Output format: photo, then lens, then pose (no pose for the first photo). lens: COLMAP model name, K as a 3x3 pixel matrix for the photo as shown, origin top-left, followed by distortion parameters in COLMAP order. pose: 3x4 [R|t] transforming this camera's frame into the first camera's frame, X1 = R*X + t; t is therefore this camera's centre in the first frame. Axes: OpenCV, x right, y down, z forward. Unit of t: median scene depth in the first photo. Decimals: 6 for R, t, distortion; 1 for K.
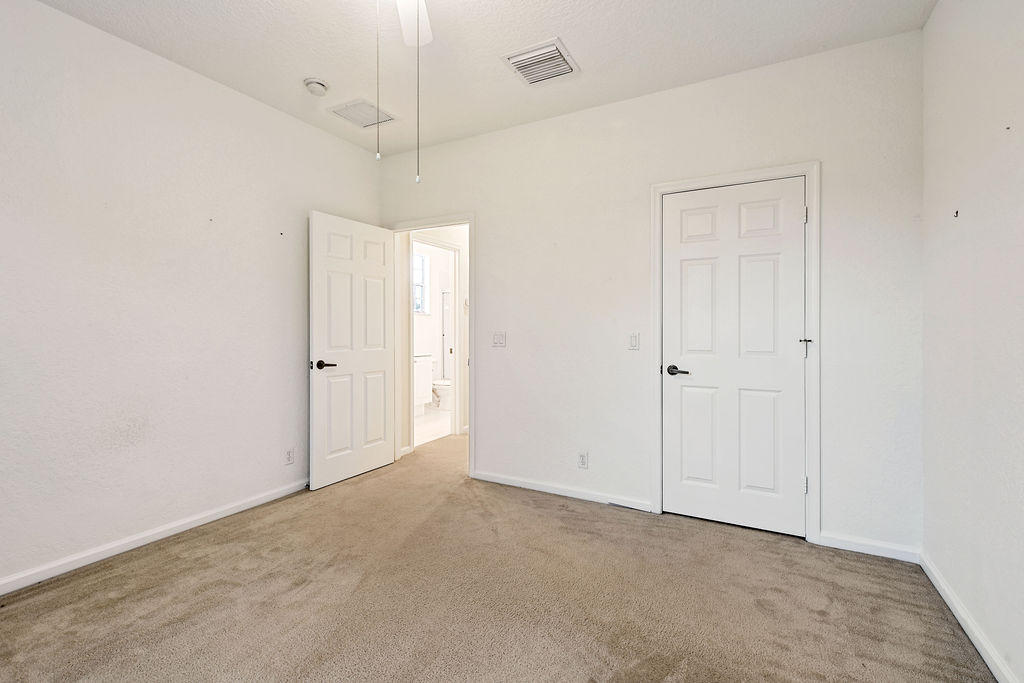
lens RADIAL K [[459.7, 0, 512.3], [0, 459.7, 335.8], [0, 0, 1]] dist [0.004669, 0.000792]
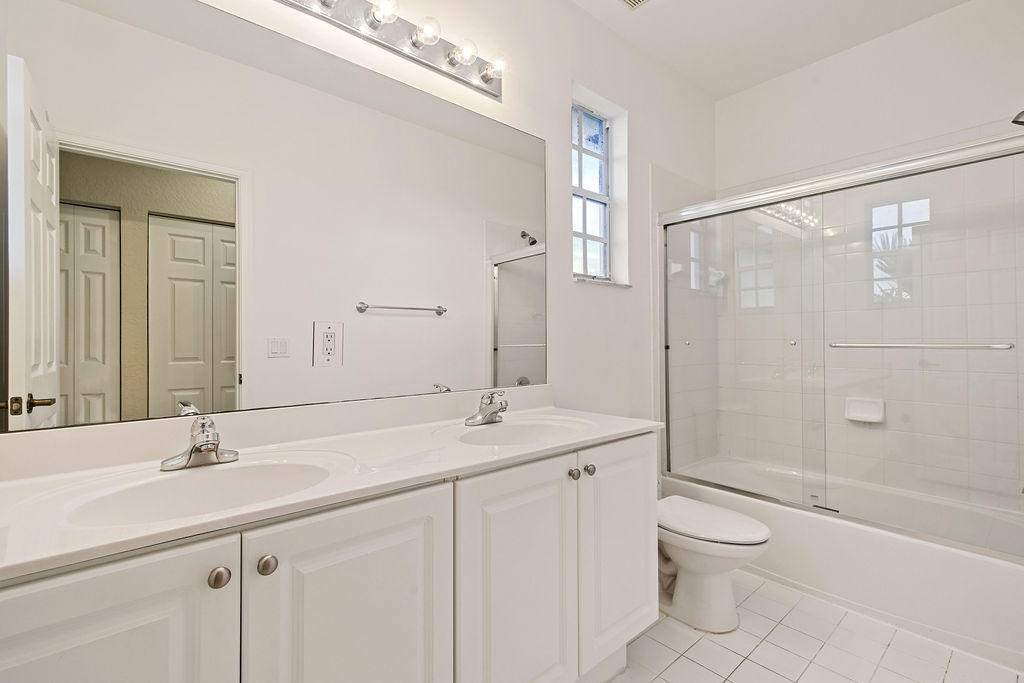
lens RADIAL K [[459.7, 0, 510.8], [0, 459.7, 341.5], [0, 0, 1]] dist [0.004669, 0.000792]
pose [[0.939755, -0.005460, -0.341805, -0.144123], [0.001367, 0.999924, -0.012215, -0.001405], [0.341846, 0.011012, 0.939691, 0.638128]]
